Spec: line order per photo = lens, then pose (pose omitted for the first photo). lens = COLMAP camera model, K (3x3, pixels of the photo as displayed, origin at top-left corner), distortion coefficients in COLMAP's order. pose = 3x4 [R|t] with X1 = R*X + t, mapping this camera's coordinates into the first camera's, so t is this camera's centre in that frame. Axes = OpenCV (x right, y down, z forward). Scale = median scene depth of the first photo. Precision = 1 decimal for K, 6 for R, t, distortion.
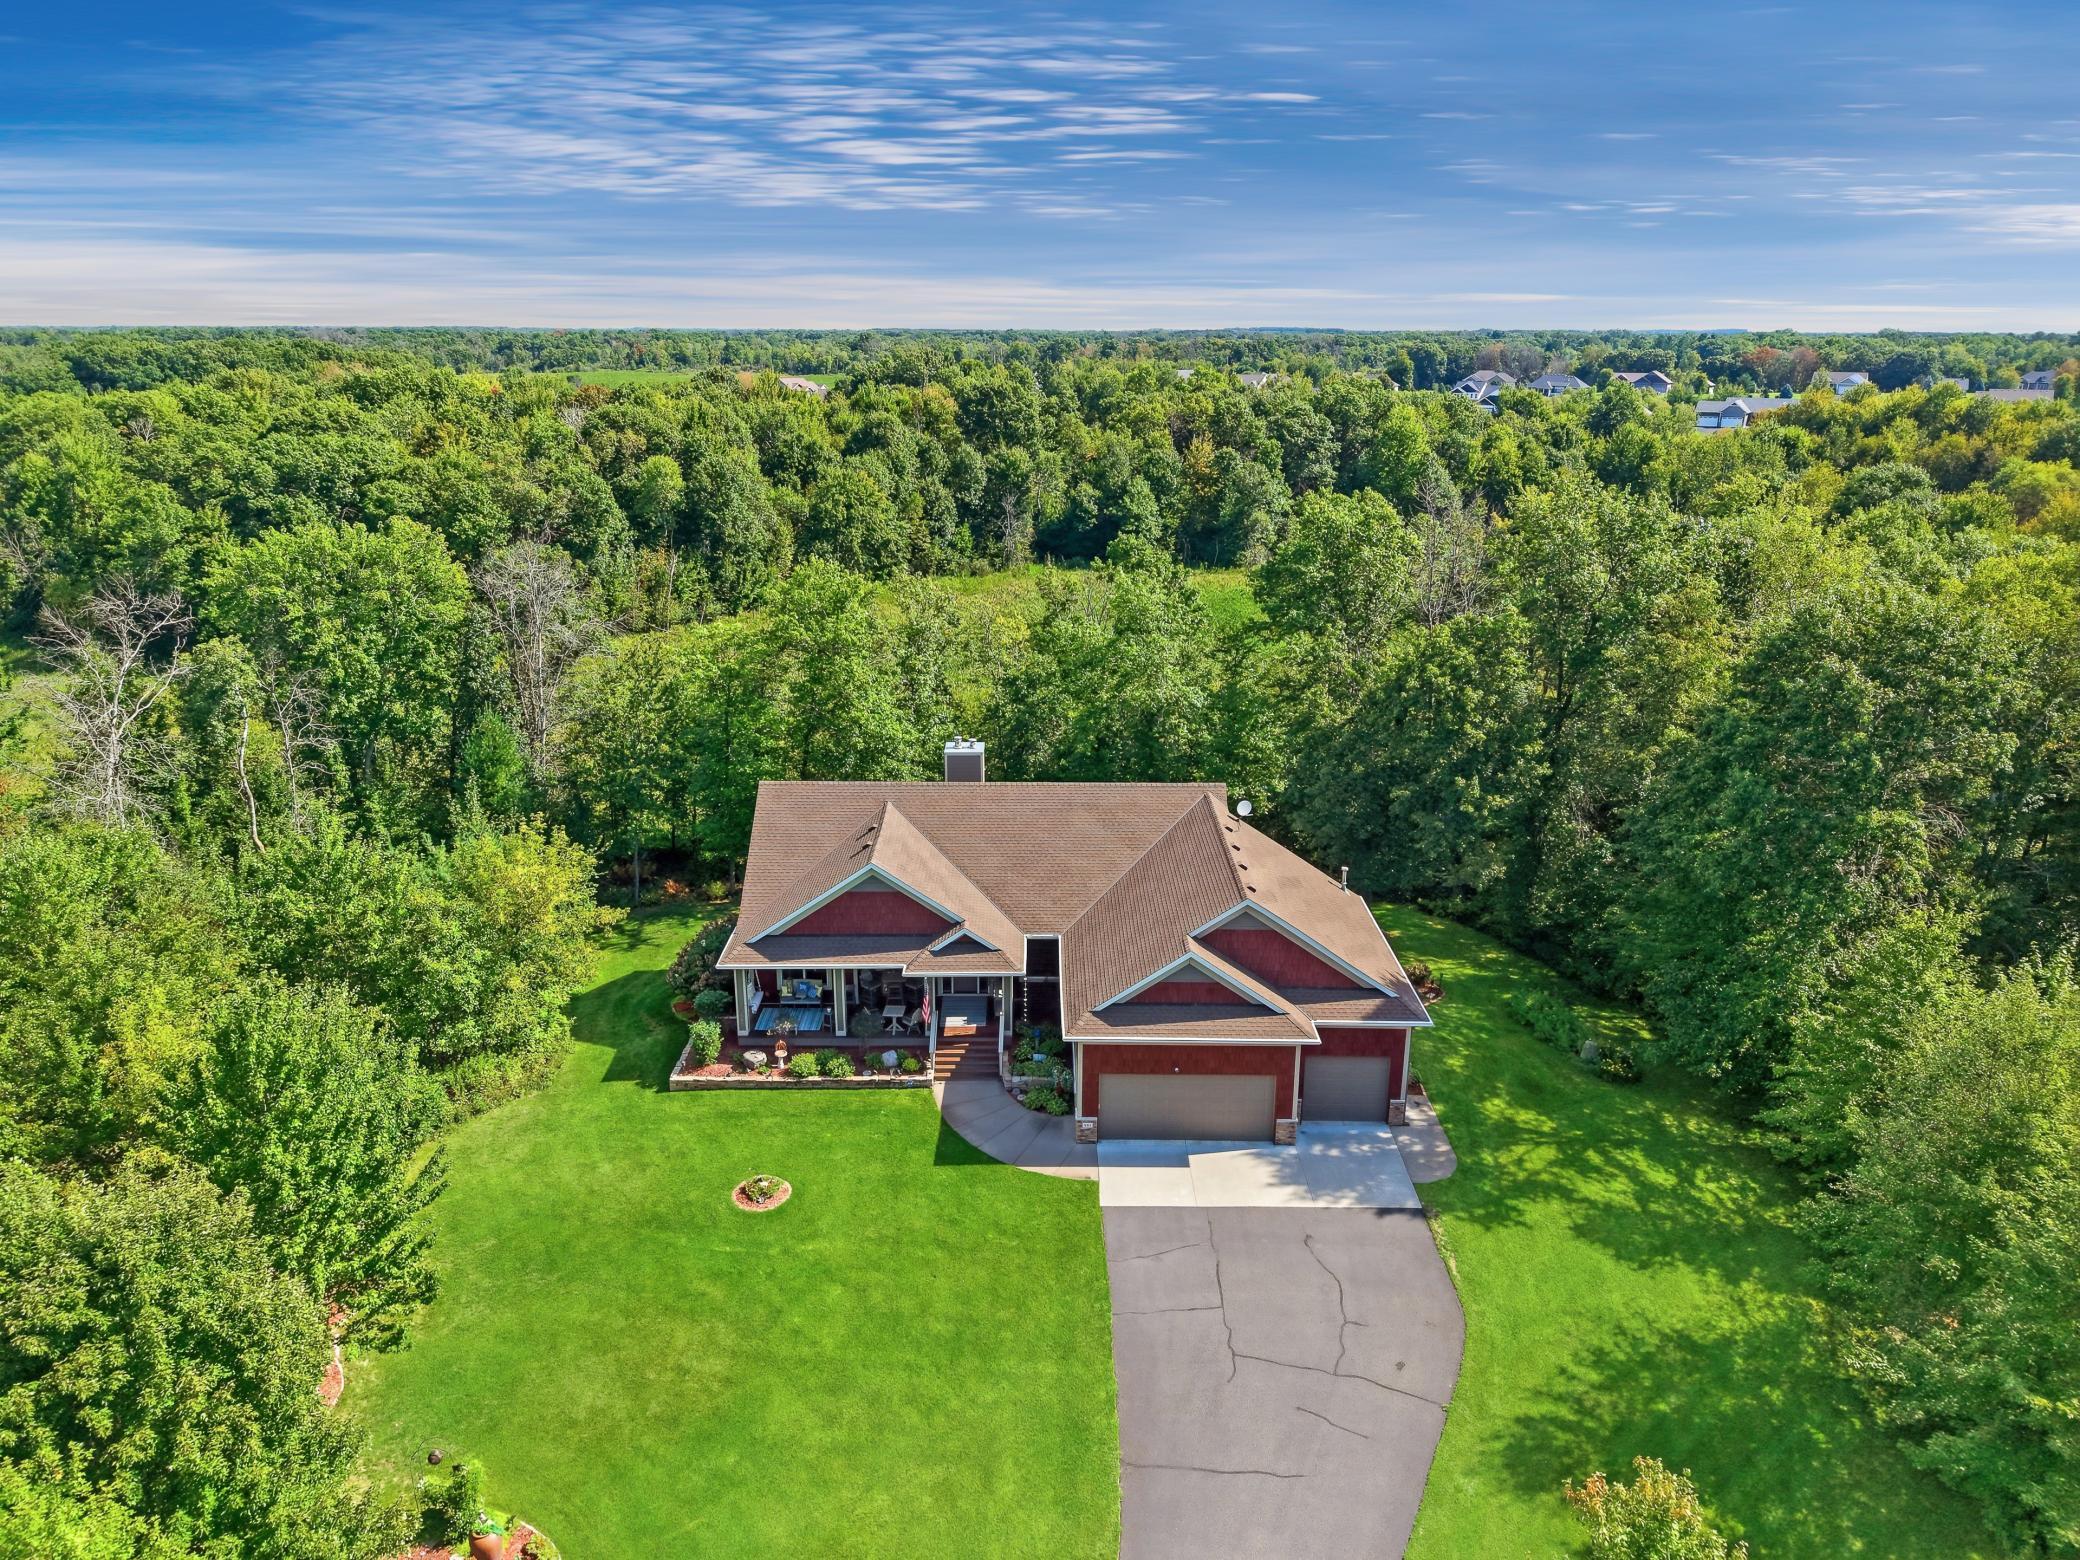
lens RADIAL K [[1385.5, 0, 1035.9], [0, 1385.5, 778.7], [0, 0, 1]] dist [0.042977, -0.047982]
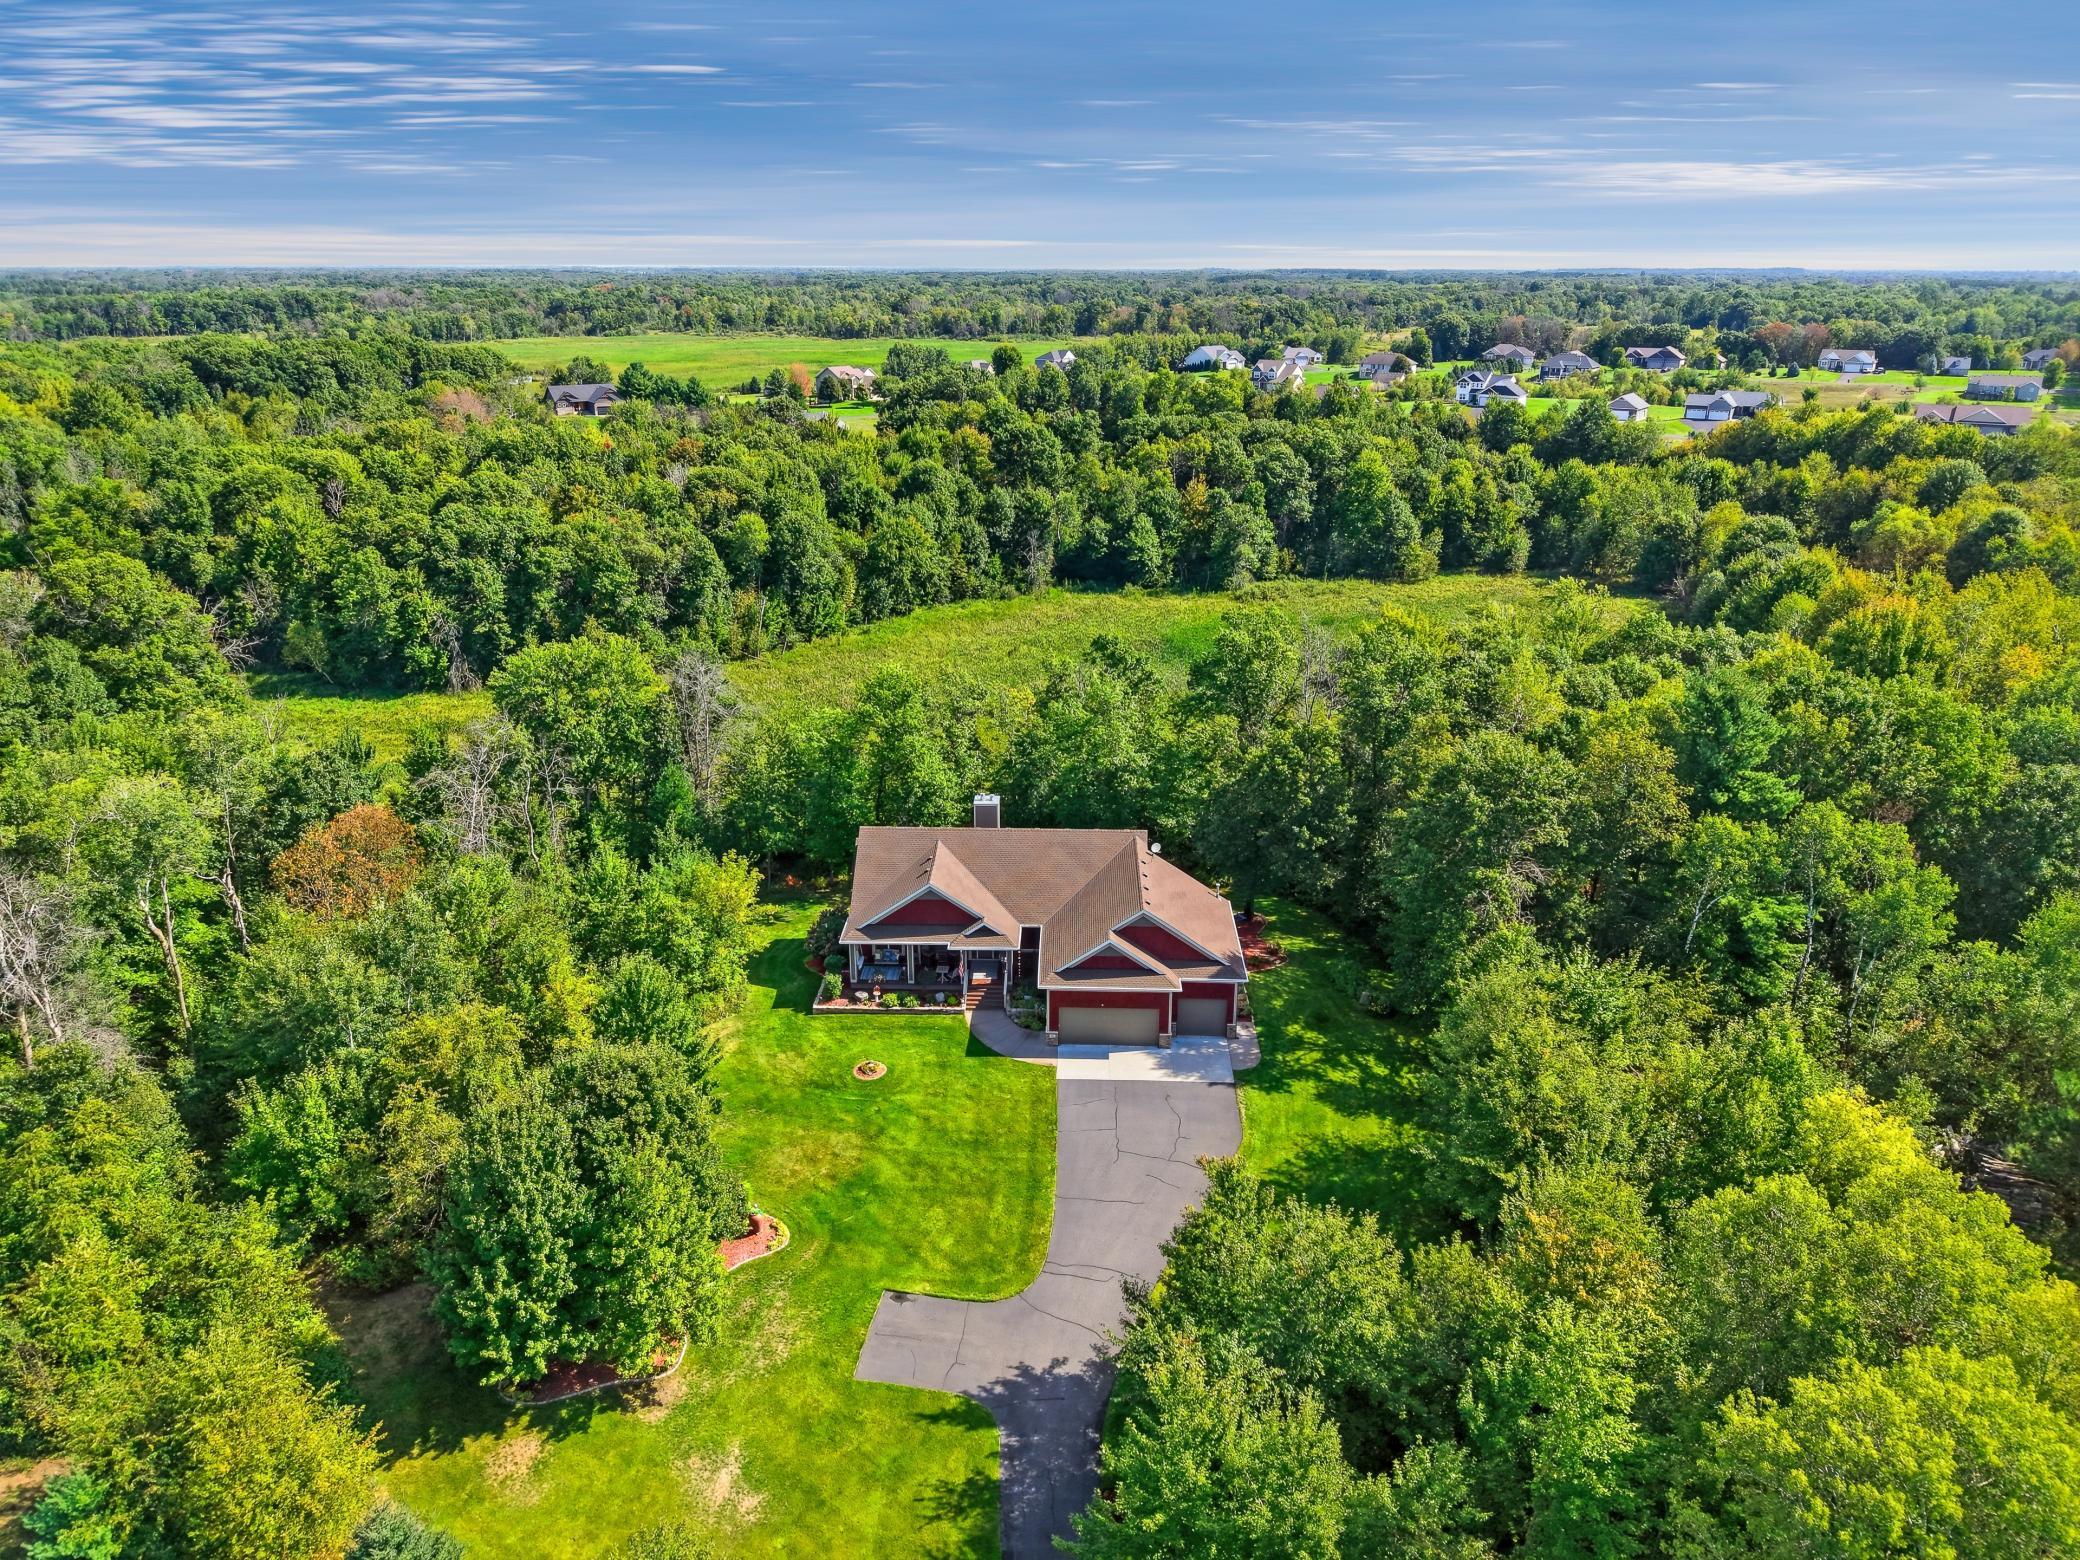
lens RADIAL K [[1376.4, 0, 1035.6], [0, 1376.4, 788.3], [0, 0, 1]] dist [0.083684, -0.122858]
pose [[0.999620, 0.008056, -0.026360, 0.036933], [-0.006784, 0.998825, 0.047989, -0.092030], [0.026715, -0.047791, 0.998500, -0.455488]]
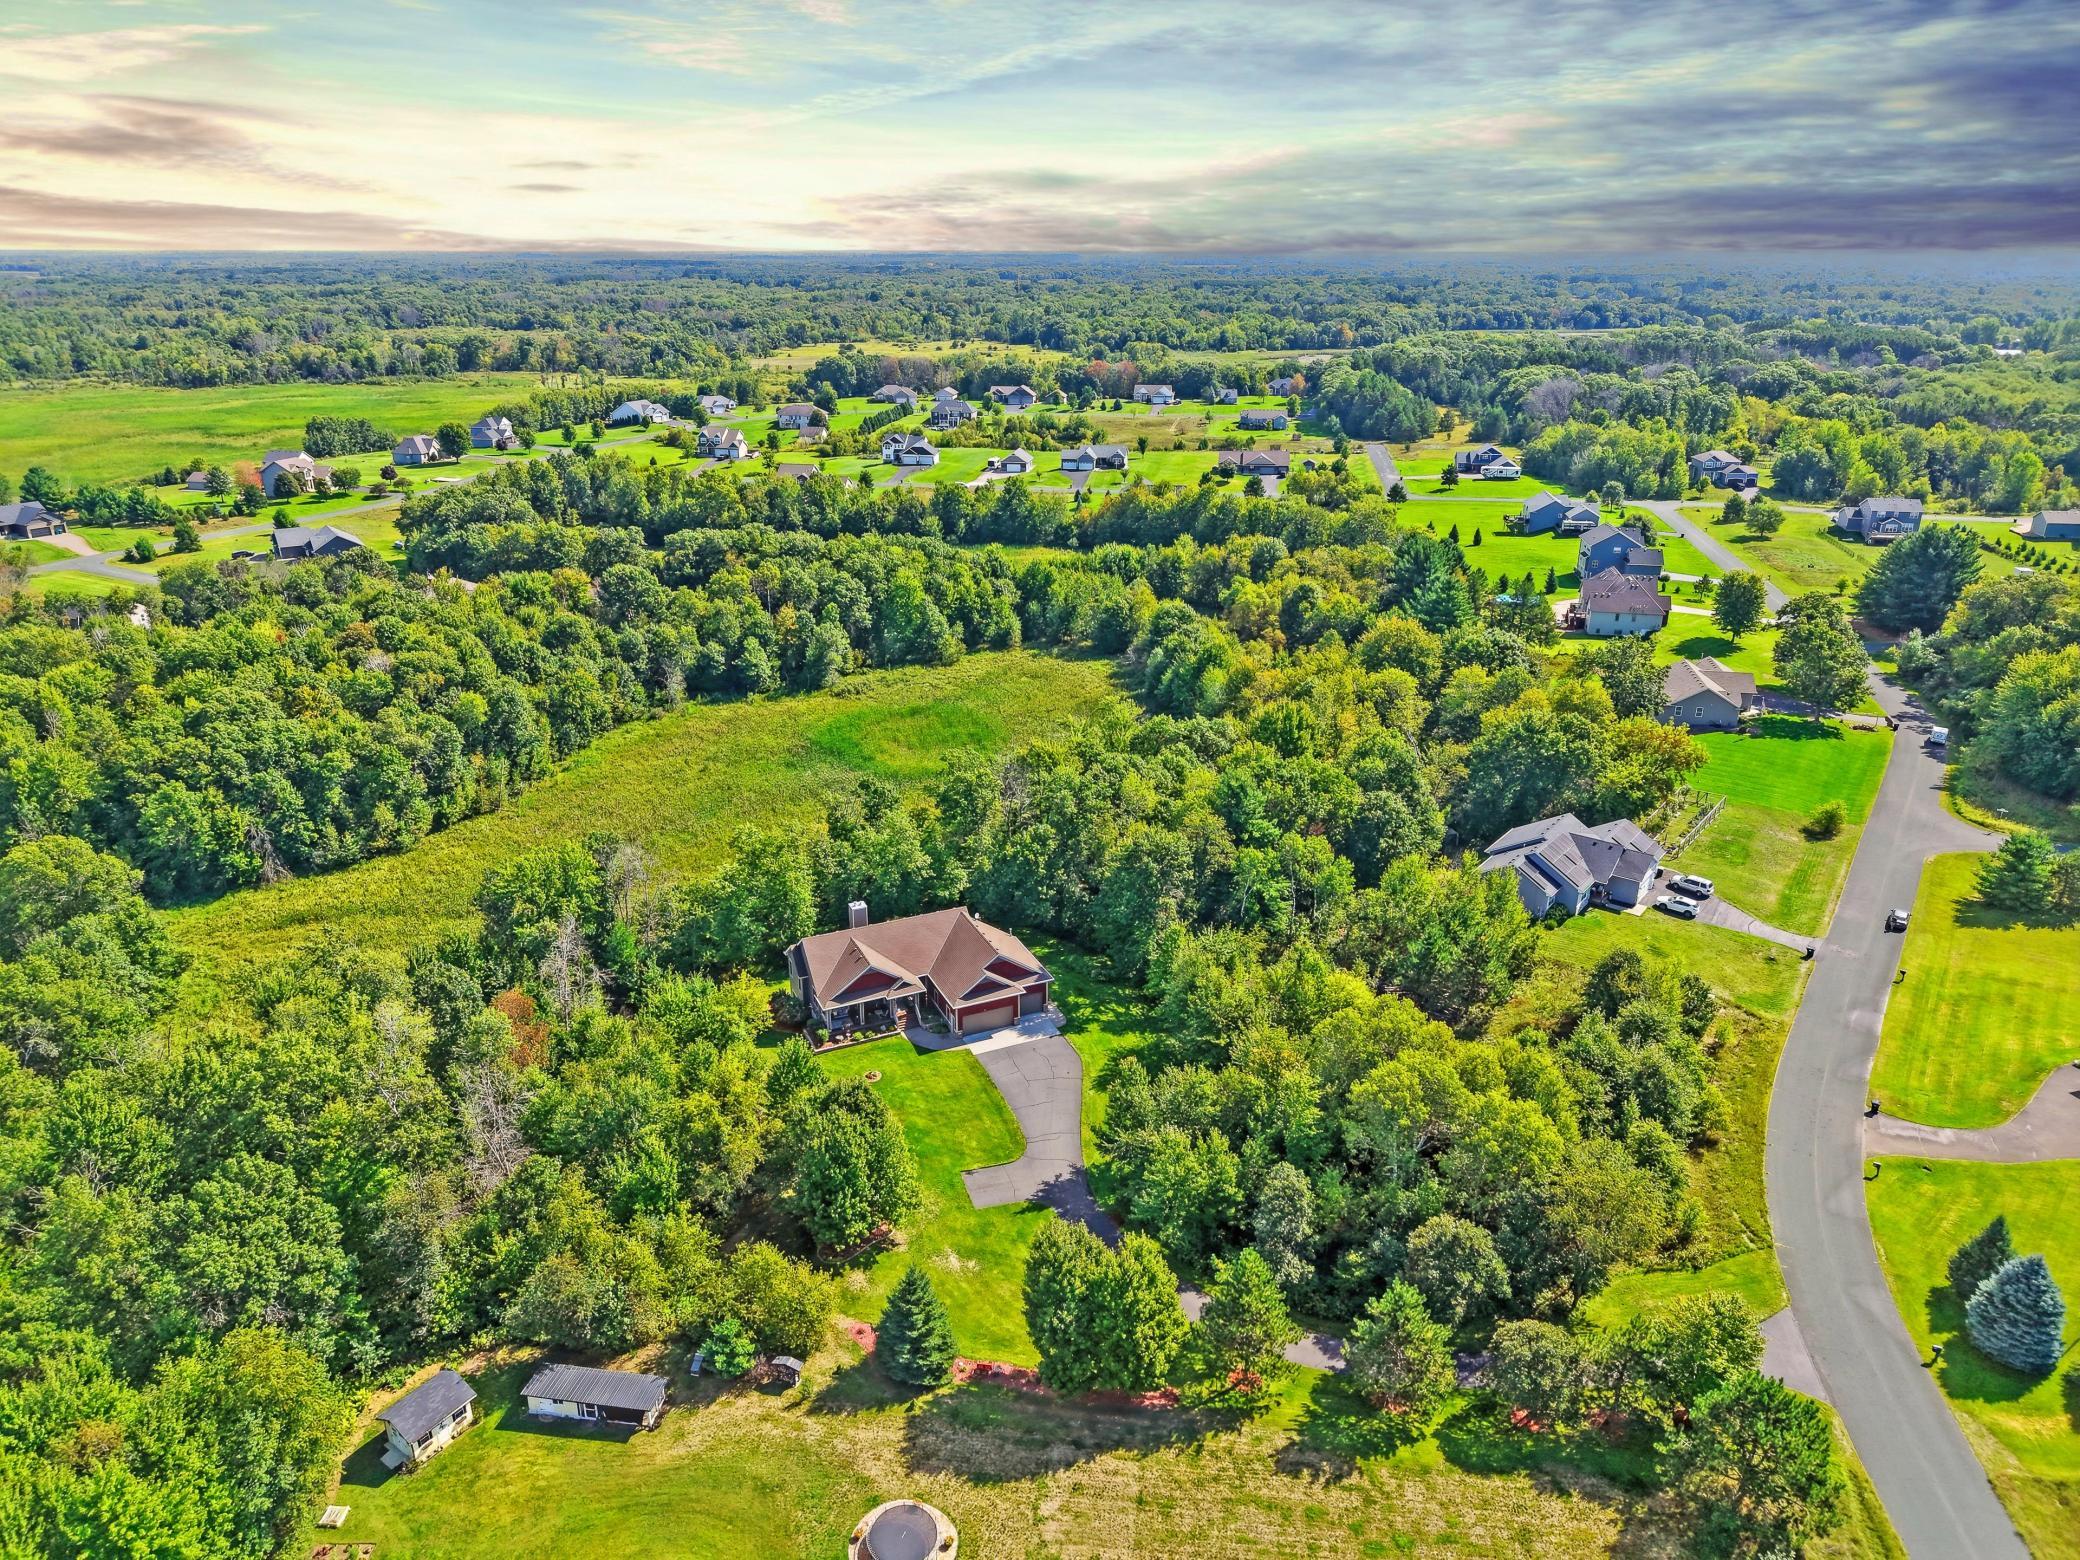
lens RADIAL K [[1376.4, 0, 1040.0], [0, 1376.4, 780.0], [0, 0, 1]] dist [0.071927, -0.114990]
pose [[0.910602, -0.149150, 0.385434, -0.569729], [0.127731, 0.988516, 0.080753, -0.341513], [-0.393052, -0.024302, 0.919195, -1.205283]]
